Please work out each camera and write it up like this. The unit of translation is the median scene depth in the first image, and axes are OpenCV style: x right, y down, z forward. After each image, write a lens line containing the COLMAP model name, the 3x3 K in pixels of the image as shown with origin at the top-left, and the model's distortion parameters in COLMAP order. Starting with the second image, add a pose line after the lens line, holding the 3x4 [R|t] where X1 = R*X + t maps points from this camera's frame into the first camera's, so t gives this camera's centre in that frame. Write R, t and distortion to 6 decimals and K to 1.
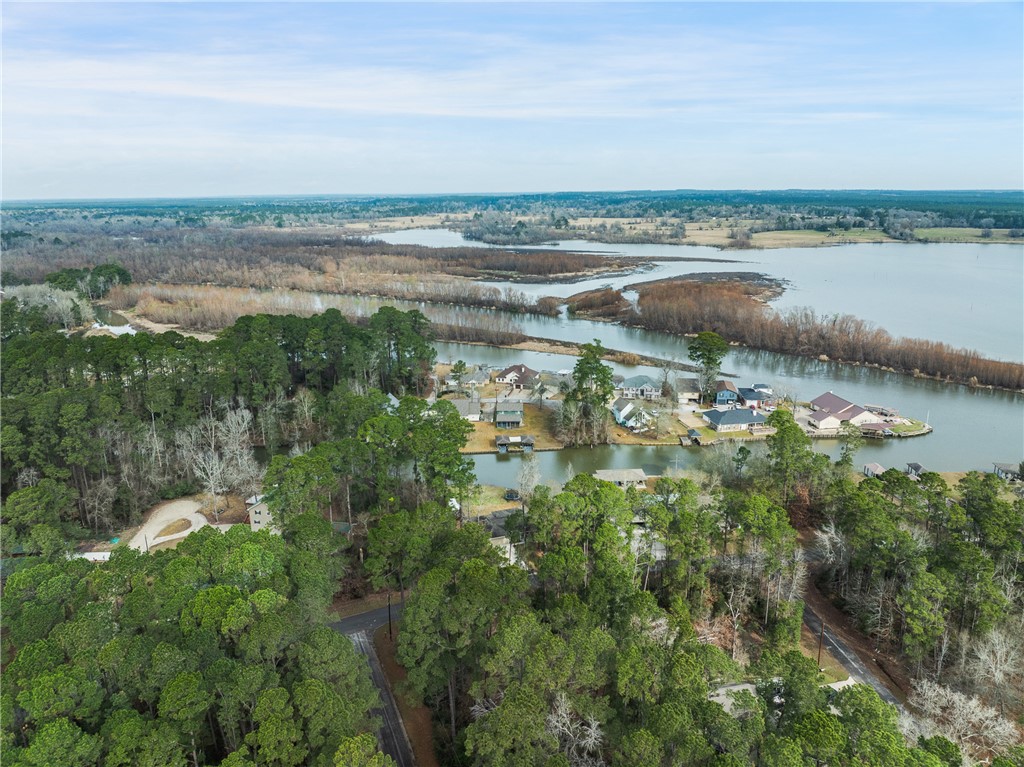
lens RADIAL K [[725.8, 0, 510.6], [0, 725.8, 382.4], [0, 0, 1]] dist [-0.023961, -0.006902]
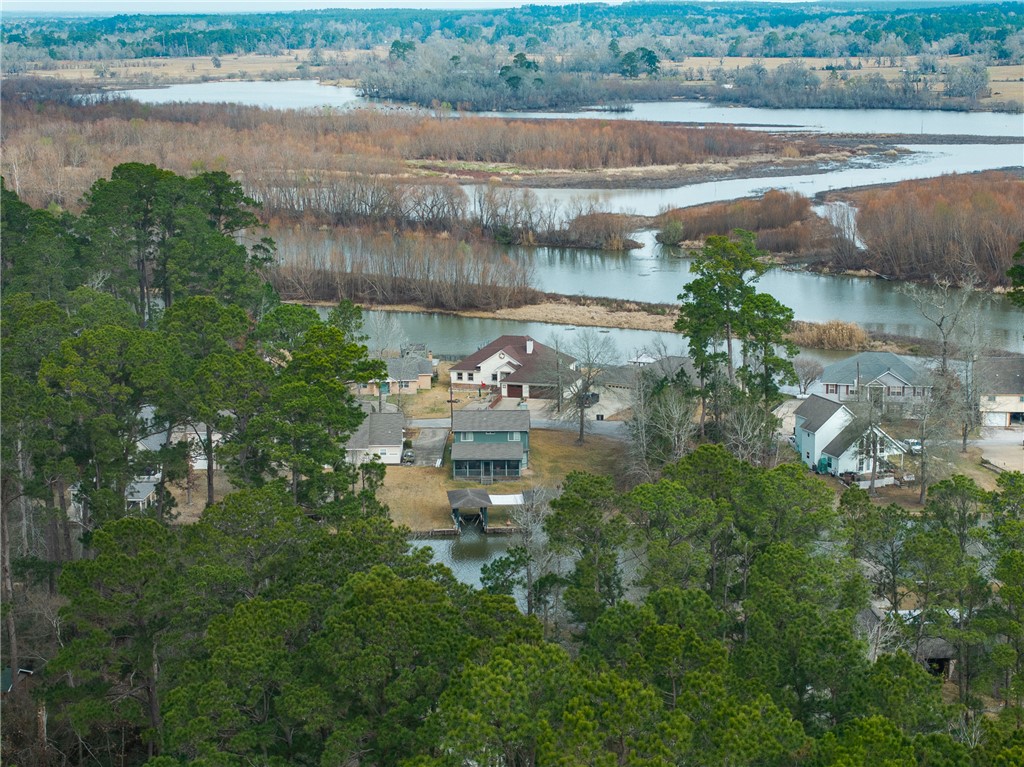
lens RADIAL K [[2073.9, 0, 512.0], [0, 2073.9, 384.4], [0, 0, 1]] dist [-0.042149, 0.000000]
pose [[0.999959, 0.002233, 0.008824, 0.000135], [-0.001530, 0.996885, -0.078856, 0.056809], [-0.008972, 0.078839, 0.996847, 0.015011]]
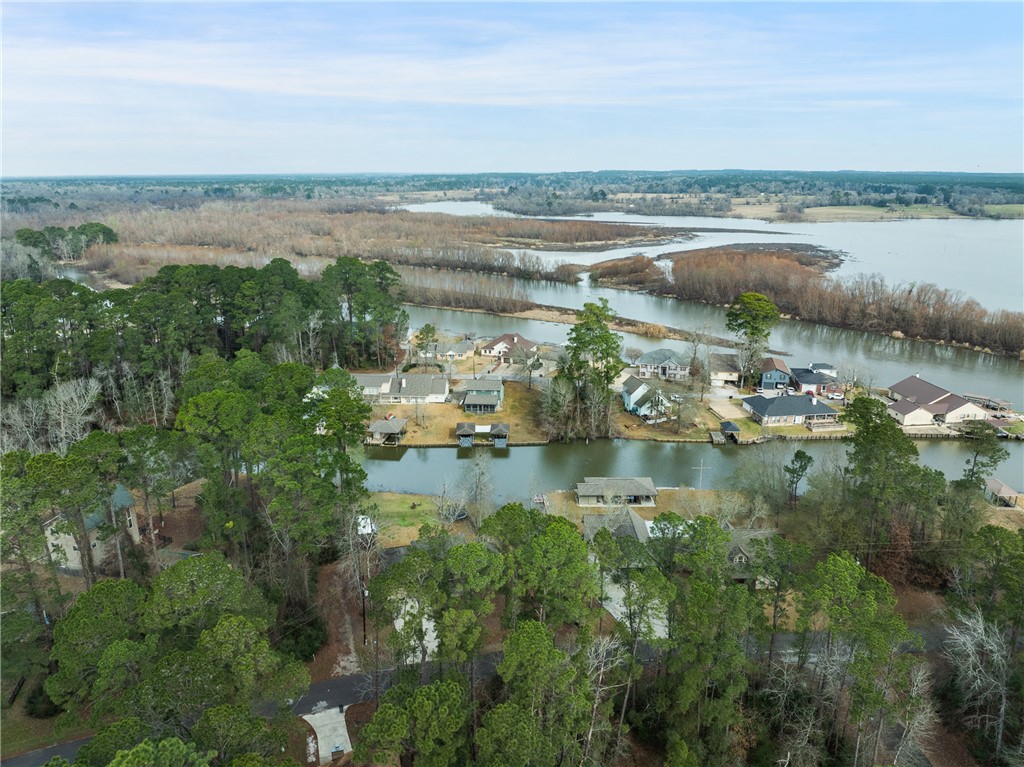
lens RADIAL K [[725.8, 0, 514.5], [0, 725.8, 382.9], [0, 0, 1]] dist [-0.023961, -0.006902]
pose [[0.998533, 0.023415, -0.048832, 0.040934], [-0.022169, 0.999419, 0.025905, 0.006769], [0.049410, -0.024784, 0.998471, 0.150201]]
